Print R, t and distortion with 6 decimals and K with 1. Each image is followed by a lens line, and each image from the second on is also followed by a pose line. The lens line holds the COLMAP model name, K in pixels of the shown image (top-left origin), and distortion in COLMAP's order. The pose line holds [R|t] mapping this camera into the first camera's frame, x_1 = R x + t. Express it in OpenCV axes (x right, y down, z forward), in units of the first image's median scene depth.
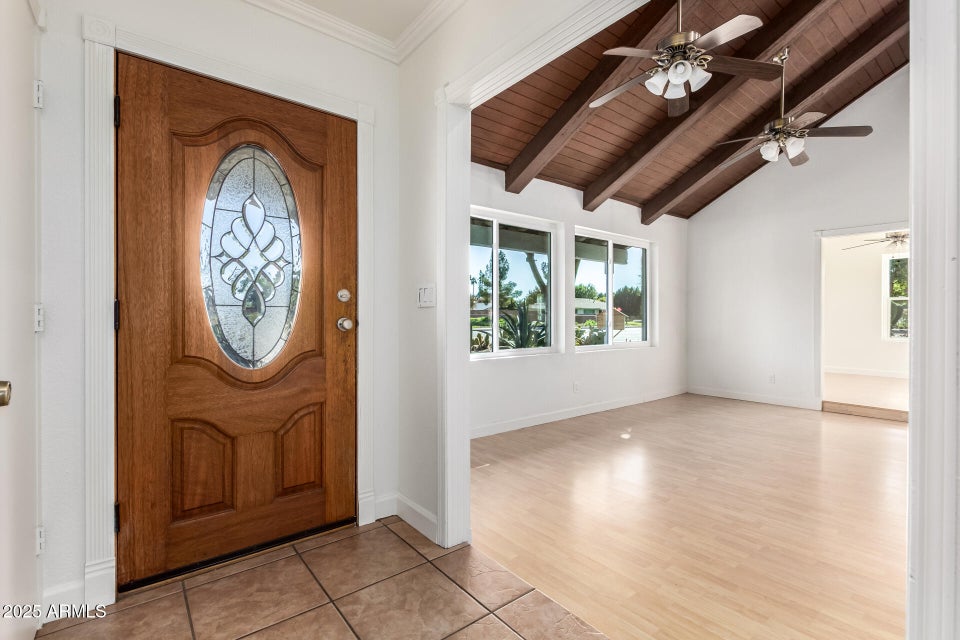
lens RADIAL K [[448.0, 0, 483.2], [0, 448.0, 318.7], [0, 0, 1]] dist [0.017315, -0.009035]
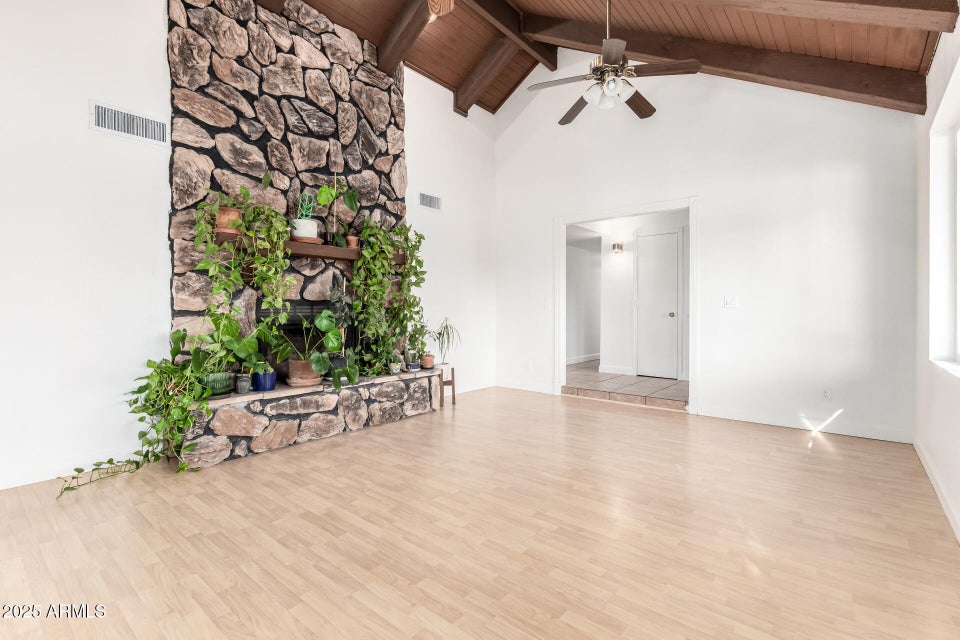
lens RADIAL K [[448.0, 0, 483.2], [0, 448.0, 318.7], [0, 0, 1]] dist [0.017315, -0.009035]
pose [[-0.979399, 0.002448, -0.201921, 0.562811], [-0.000407, 0.999901, 0.014100, 0.015542], [0.201935, 0.013892, -0.979300, 1.188359]]
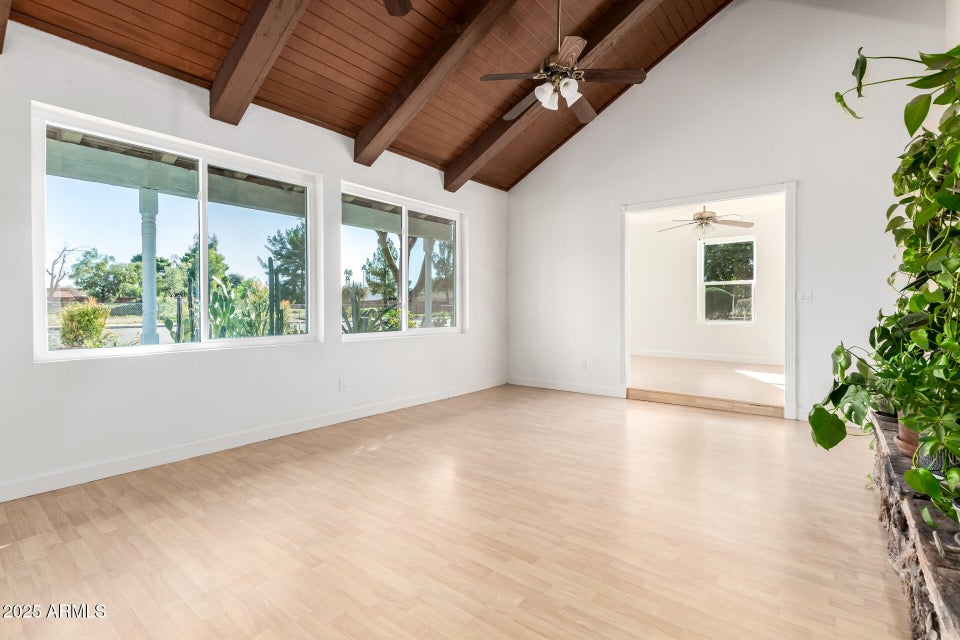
lens RADIAL K [[448.0, 0, 483.2], [0, 448.0, 318.7], [0, 0, 1]] dist [0.017315, -0.009035]
pose [[0.974676, -0.005822, 0.223547, 0.270612], [0.000298, 0.999694, 0.024733, 0.015217], [-0.223623, -0.024040, 0.974379, 0.168995]]
